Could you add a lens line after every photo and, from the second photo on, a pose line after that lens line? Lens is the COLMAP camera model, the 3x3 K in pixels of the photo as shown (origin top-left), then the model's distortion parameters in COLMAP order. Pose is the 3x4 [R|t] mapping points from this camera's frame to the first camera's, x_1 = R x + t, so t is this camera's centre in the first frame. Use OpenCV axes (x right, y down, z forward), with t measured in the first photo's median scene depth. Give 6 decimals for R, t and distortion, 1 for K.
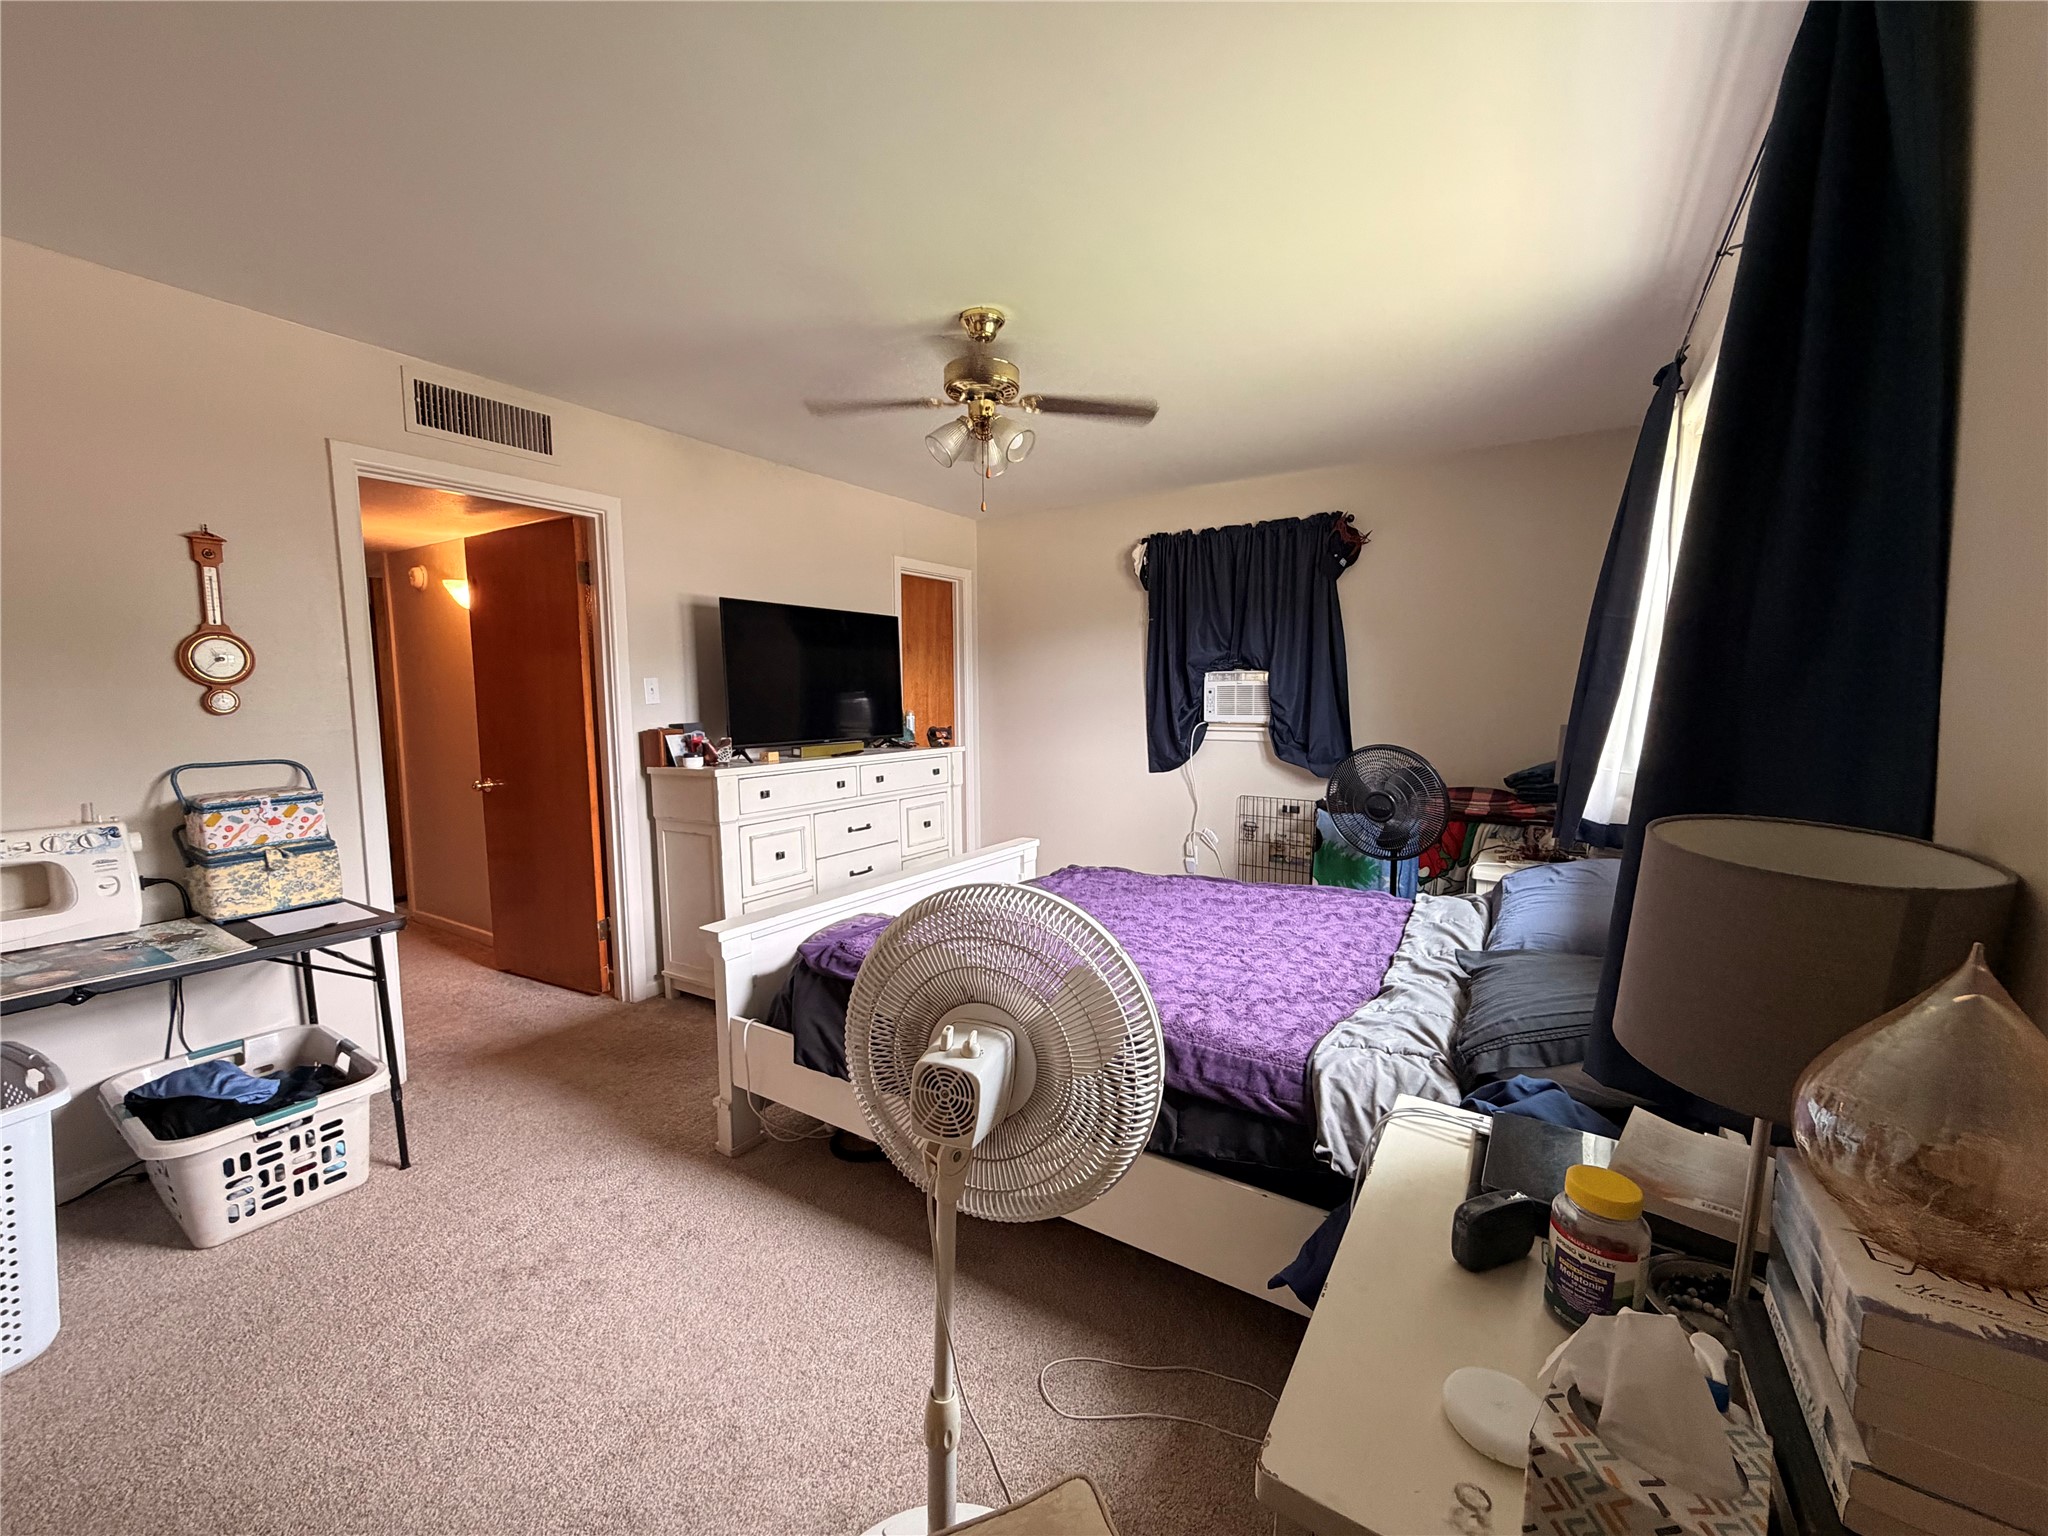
lens RADIAL K [[813.7, 0, 1032.9], [0, 813.7, 759.4], [0, 0, 1]] dist [-0.016077, -0.000075]
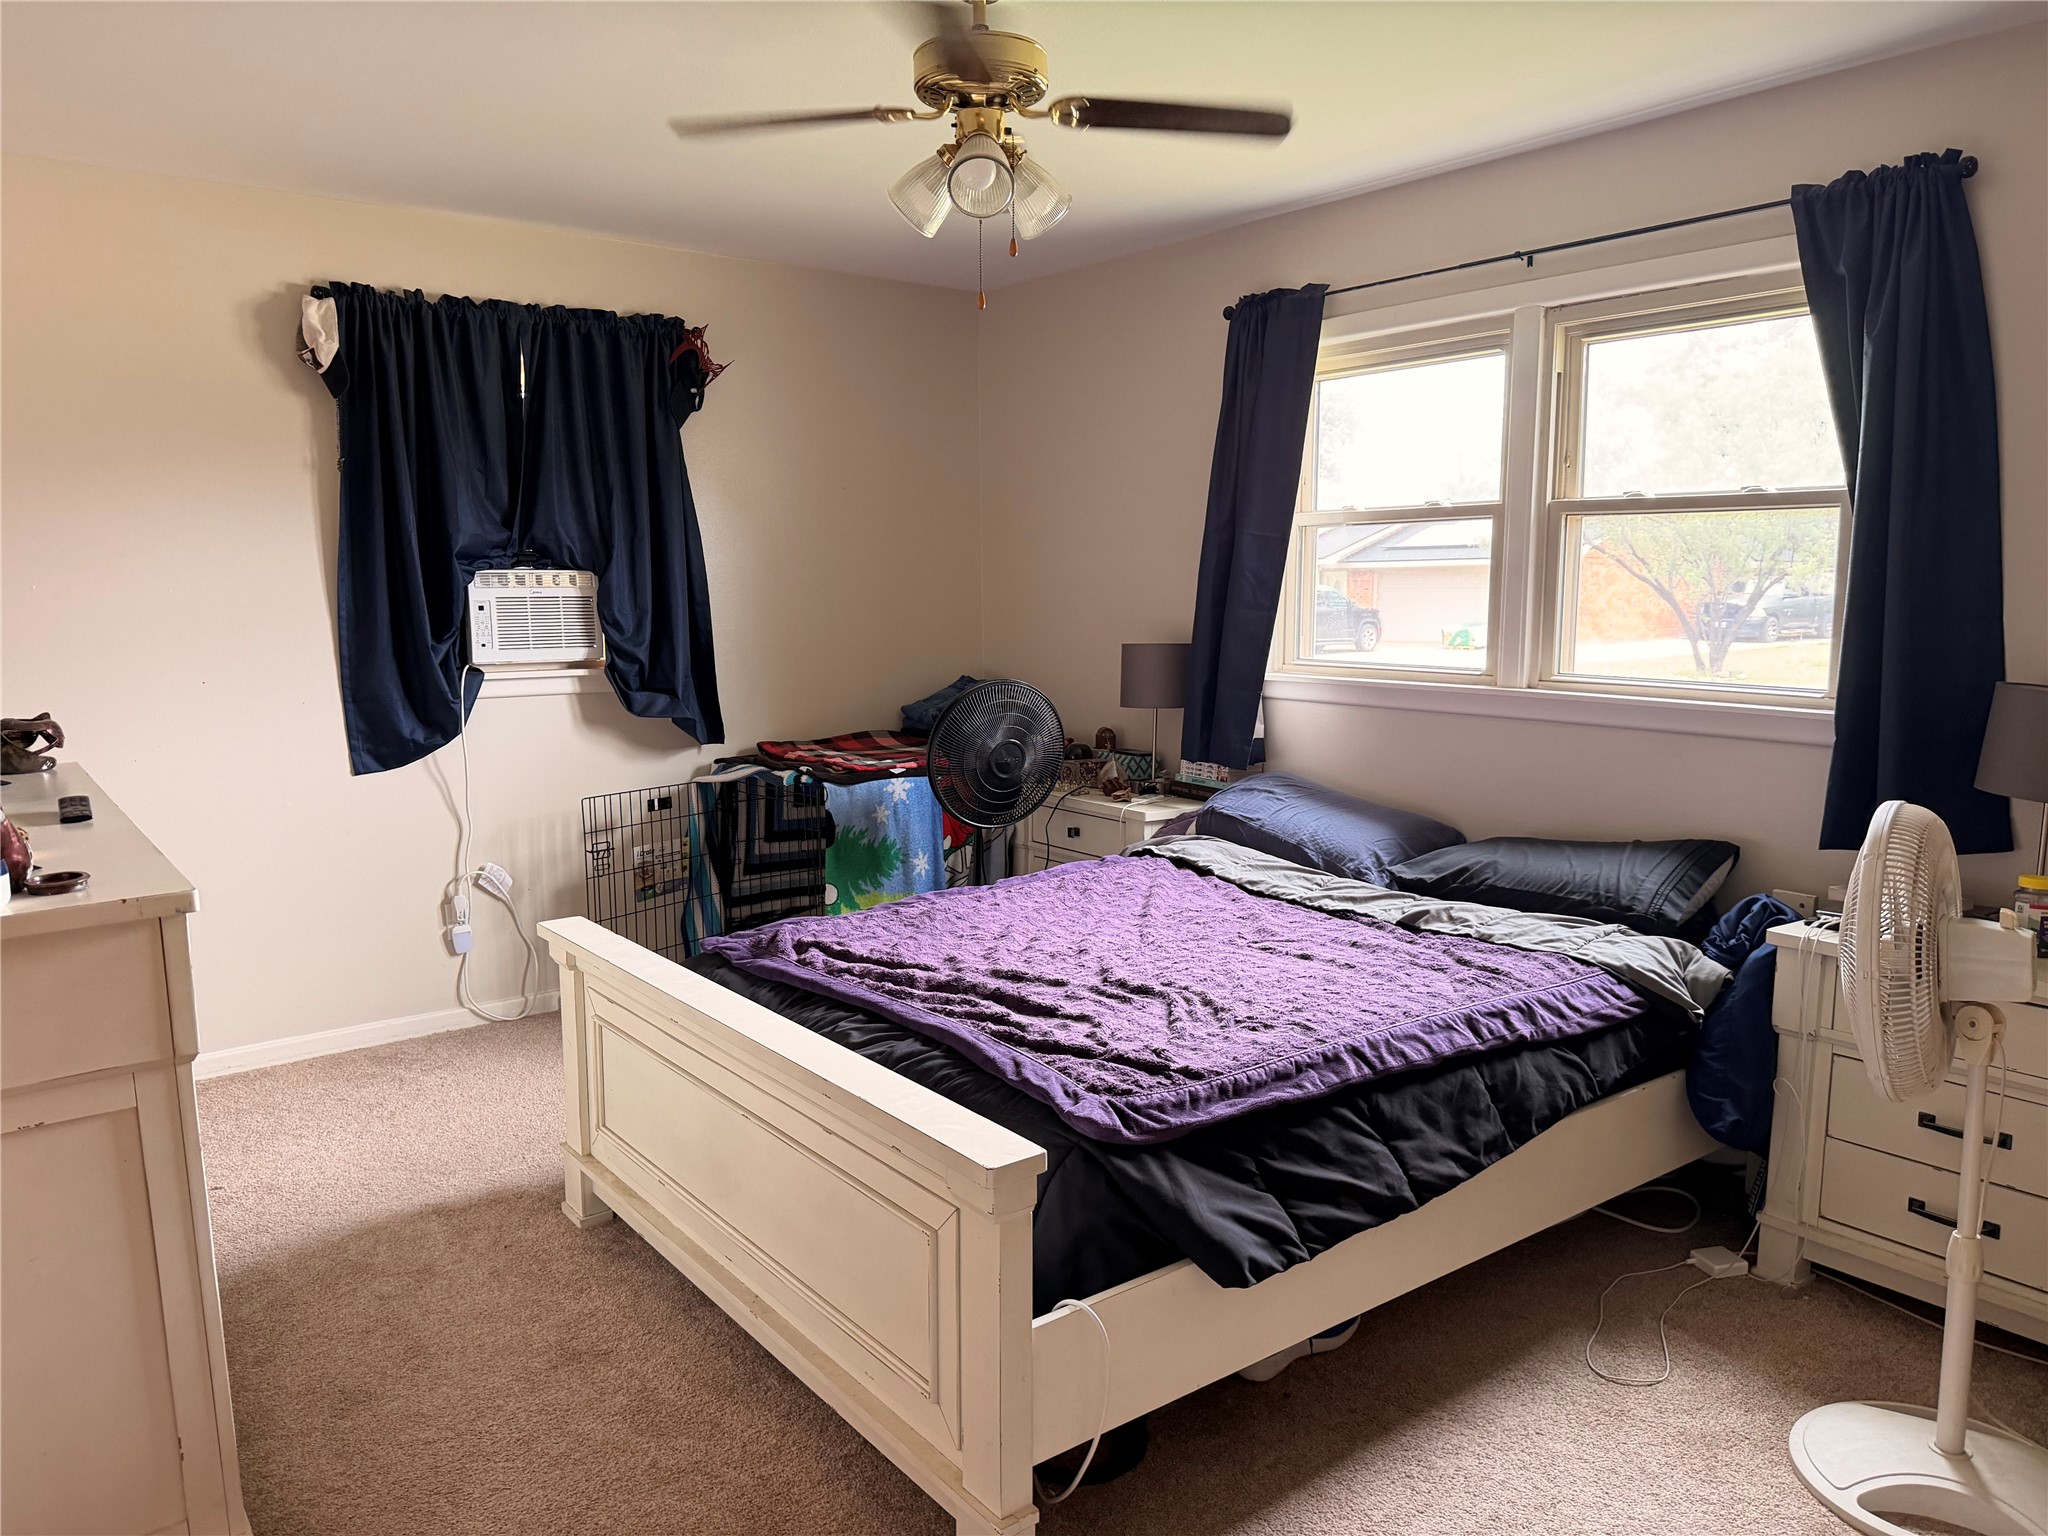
lens RADIAL K [[1433.8, 0, 1025.6], [0, 1433.8, 746.5], [0, 0, 1]] dist [0.027214, -0.008610]
pose [[0.340809, -0.112105, 0.933425, -0.573007], [0.077690, 0.992827, 0.090873, -0.052715], [-0.936917, 0.041547, 0.347074, 0.351057]]
